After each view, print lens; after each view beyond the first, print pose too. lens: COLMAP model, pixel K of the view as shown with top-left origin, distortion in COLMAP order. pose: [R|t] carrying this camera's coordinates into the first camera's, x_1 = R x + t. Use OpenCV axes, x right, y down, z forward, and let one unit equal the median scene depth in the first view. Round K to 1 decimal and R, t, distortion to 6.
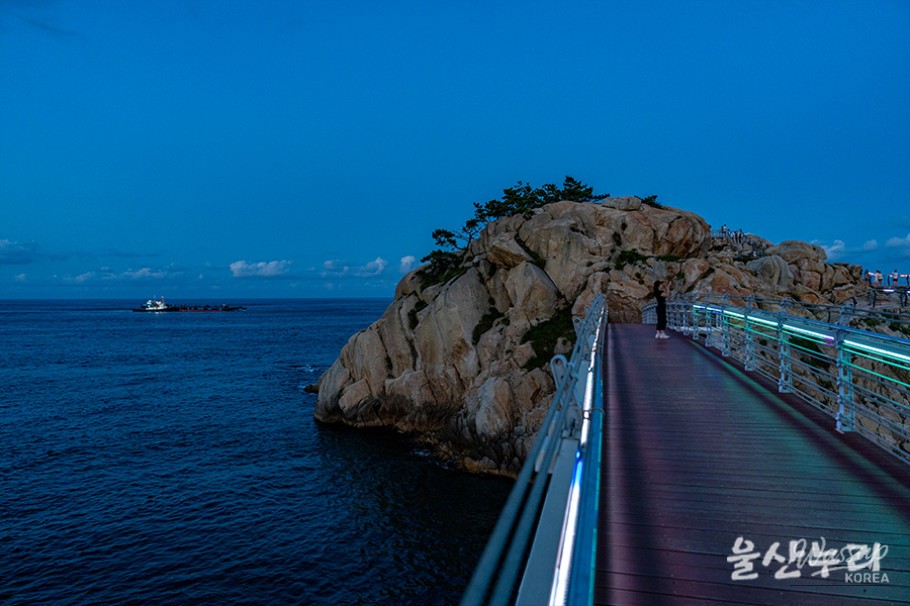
lens RADIAL K [[609.8, 0, 455.0], [0, 609.8, 303.0], [0, 0, 1]] dist [-0.003656, -0.000828]
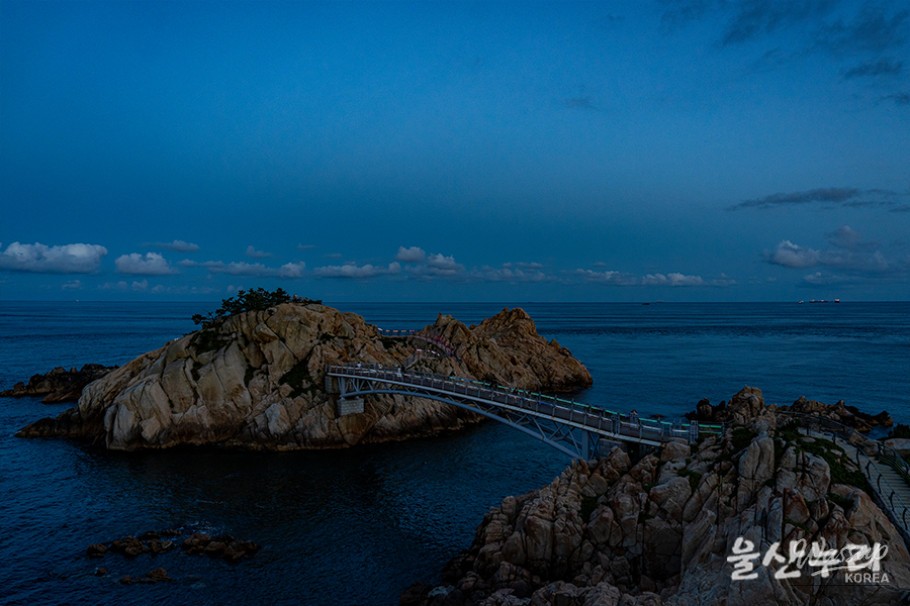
lens RADIAL K [[593.6, 0, 454.0], [0, 593.6, 323.3], [0, 0, 1]] dist [-0.002243, -0.000095]
pose [[0.629405, -0.014340, 0.776945, -0.914166], [-0.001646, 0.999803, 0.019786, -0.149220], [-0.777076, -0.013733, 0.629257, -0.535549]]
